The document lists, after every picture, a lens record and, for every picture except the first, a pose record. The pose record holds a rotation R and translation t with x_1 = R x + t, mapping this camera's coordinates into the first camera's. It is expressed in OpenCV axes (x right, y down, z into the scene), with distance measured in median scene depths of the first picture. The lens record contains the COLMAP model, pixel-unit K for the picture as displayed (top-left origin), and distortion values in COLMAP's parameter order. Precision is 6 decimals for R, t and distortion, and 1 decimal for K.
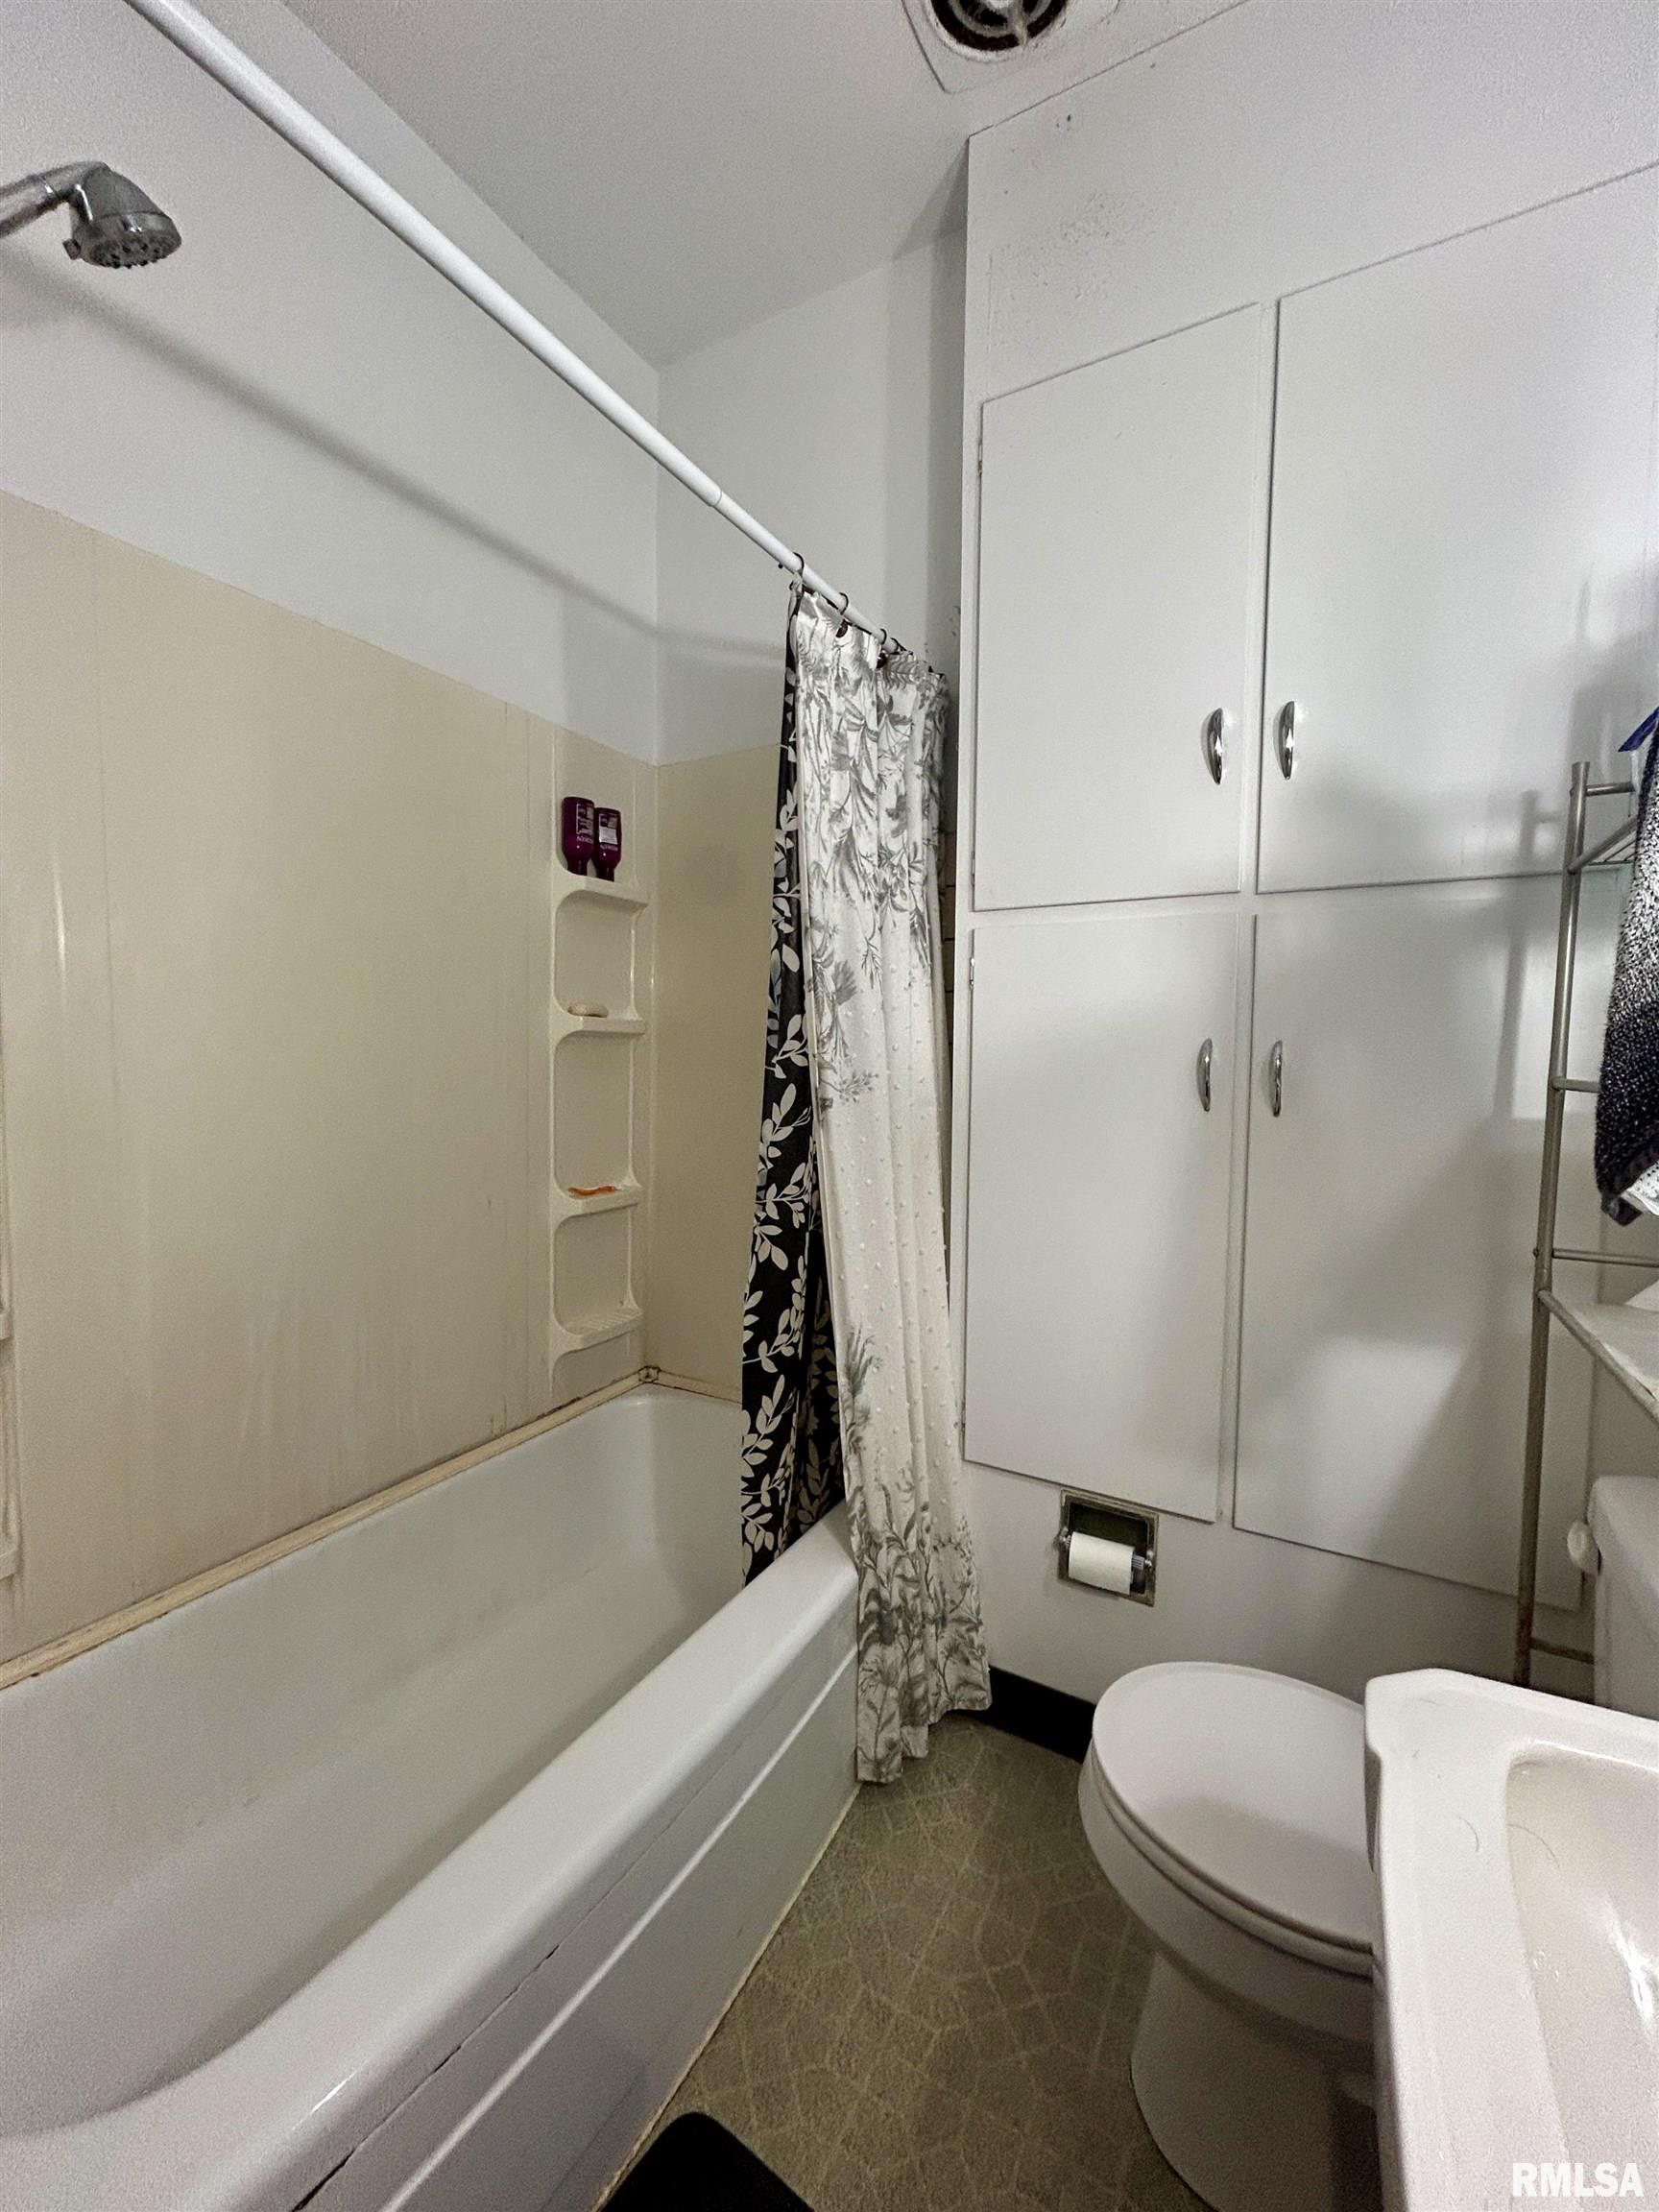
lens RADIAL K [[896.3, 0, 833.5], [0, 896.3, 1109.2], [0, 0, 1]] dist [-0.003102, 0.000491]
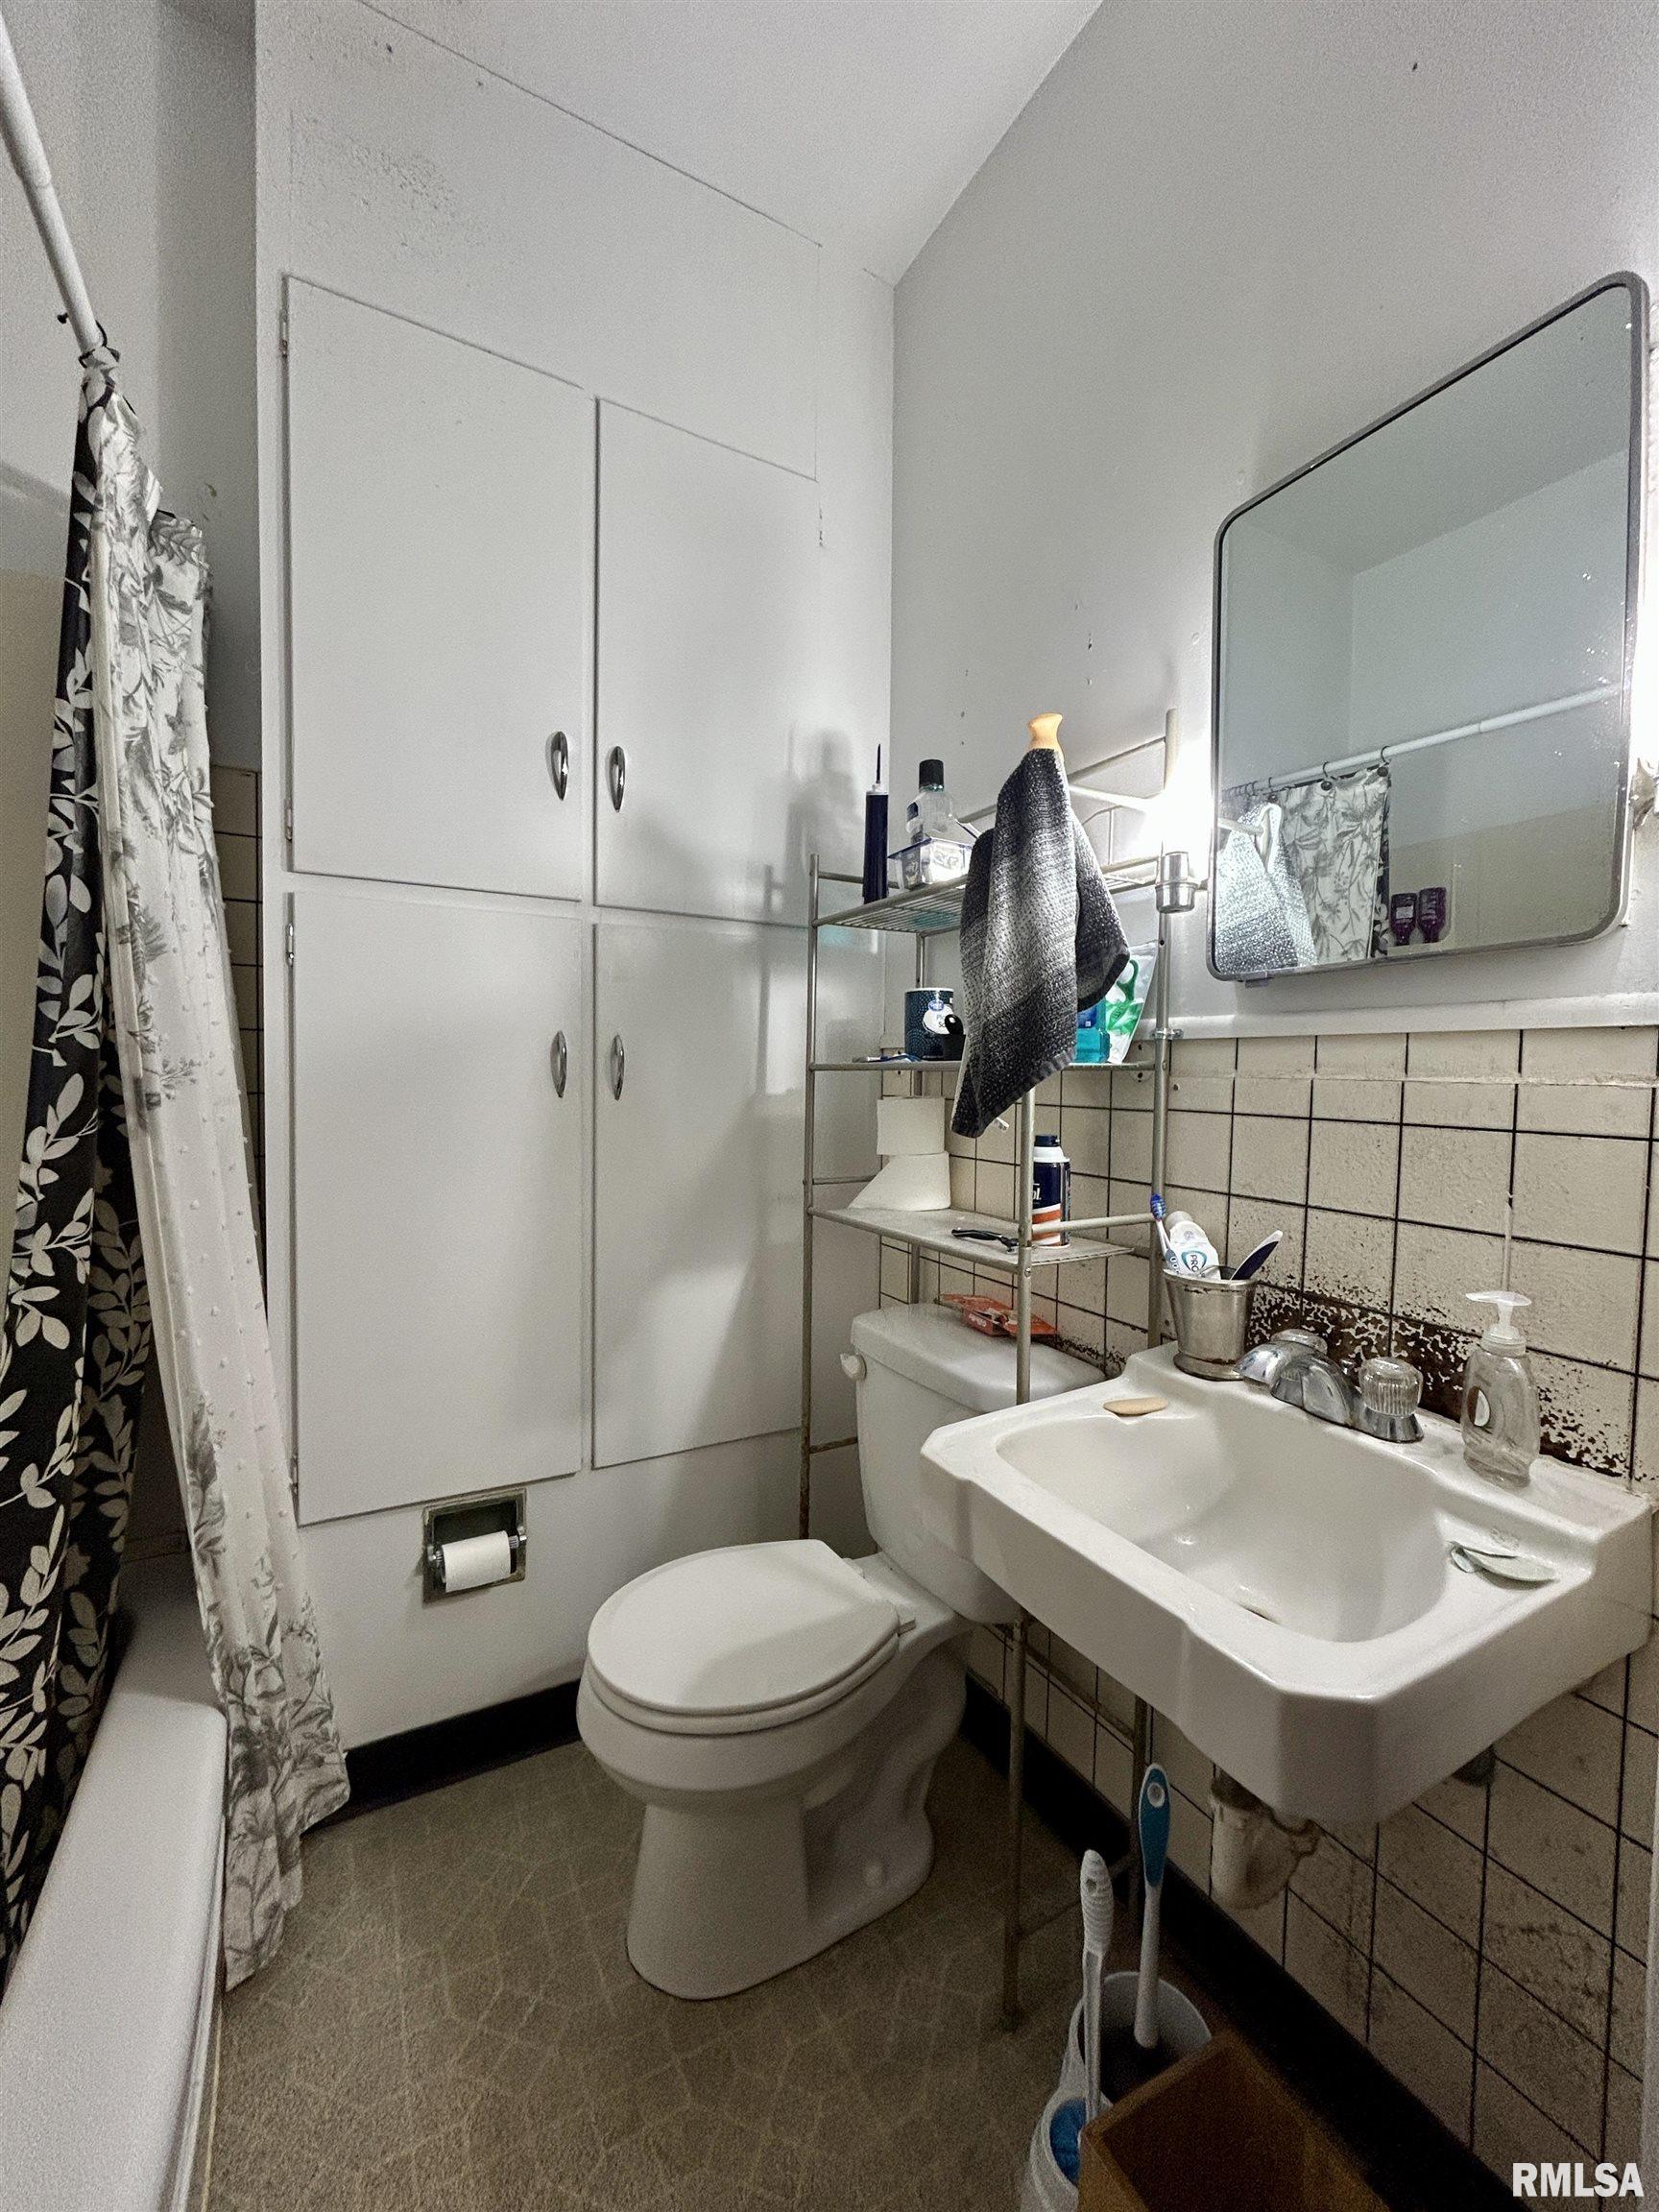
lens RADIAL K [[896.3, 0, 837.1], [0, 896.3, 1109.7], [0, 0, 1]] dist [-0.003102, 0.000491]
pose [[0.514882, -0.037387, 0.856445, -0.332179], [0.047657, 0.998752, 0.014949, 0.016397], [-0.855935, 0.033118, 0.516021, 0.144047]]
